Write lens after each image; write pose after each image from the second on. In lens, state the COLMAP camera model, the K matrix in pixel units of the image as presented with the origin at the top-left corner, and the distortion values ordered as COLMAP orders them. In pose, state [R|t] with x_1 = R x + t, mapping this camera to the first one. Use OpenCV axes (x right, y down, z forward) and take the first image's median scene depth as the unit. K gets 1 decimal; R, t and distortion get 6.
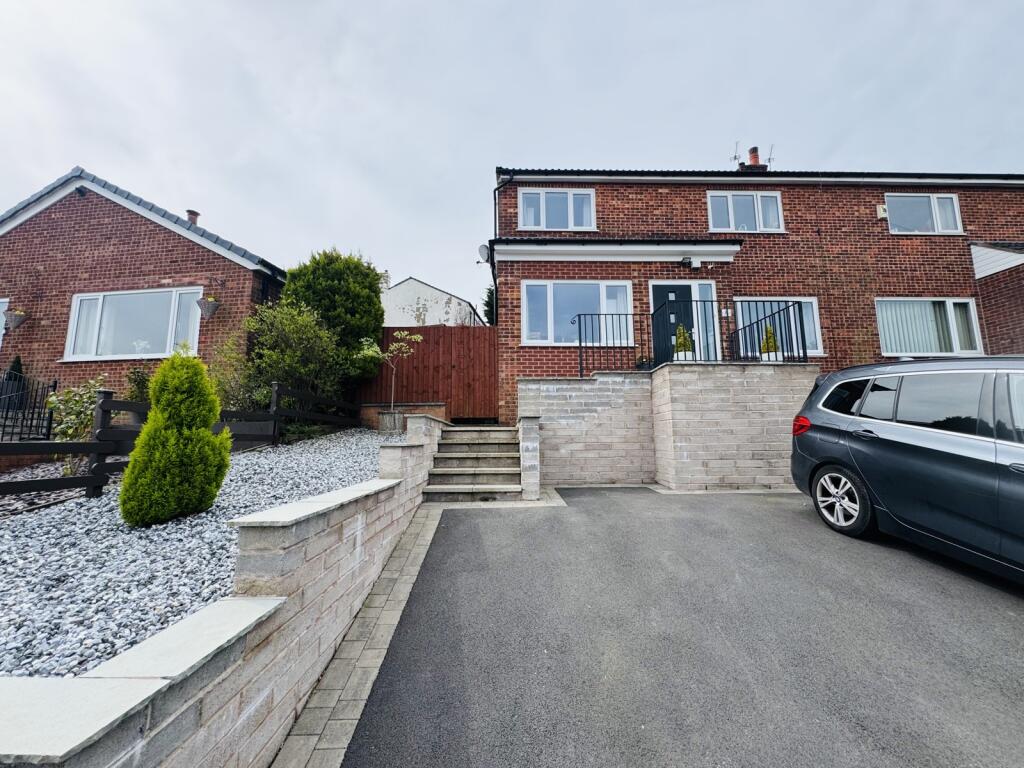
lens RADIAL K [[408.7, 0, 512.9], [0, 408.7, 383.8], [0, 0, 1]] dist [-0.003572, 0.000414]
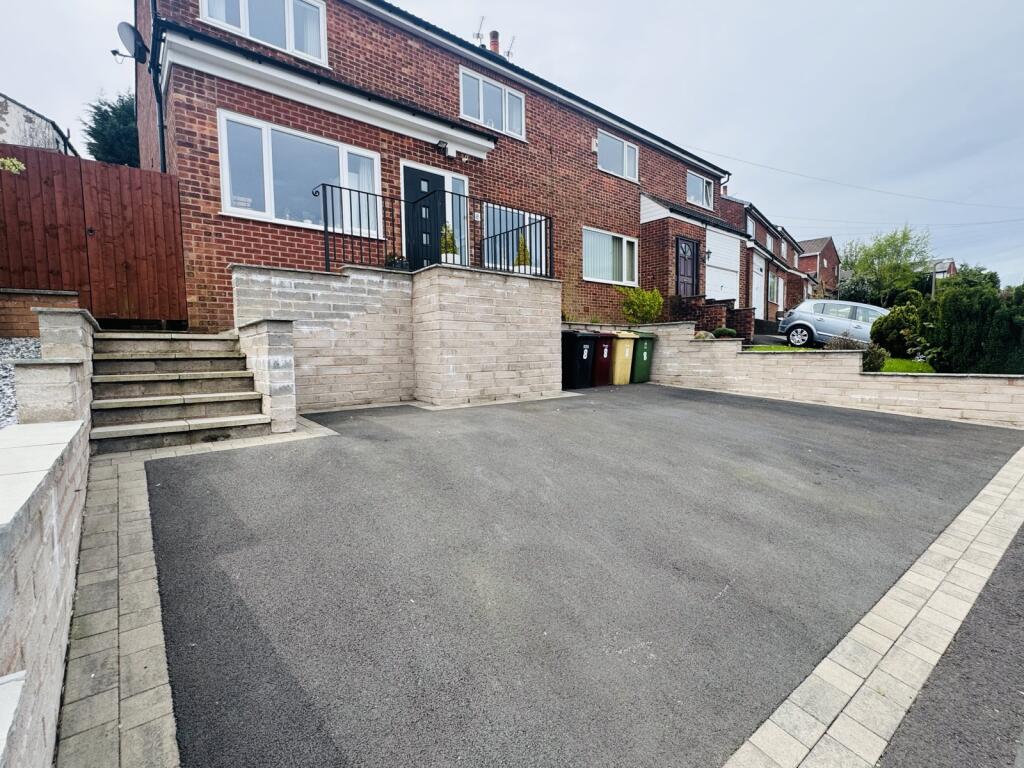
lens RADIAL K [[469.5, 0, 512.8], [0, 469.5, 383.8], [0, 0, 1]] dist [-0.002172, -0.000176]
pose [[0.781703, -0.046210, 0.621936, -0.102751], [-0.077759, 0.982247, 0.170716, 0.012180], [-0.618784, -0.181810, 0.764233, 0.067352]]
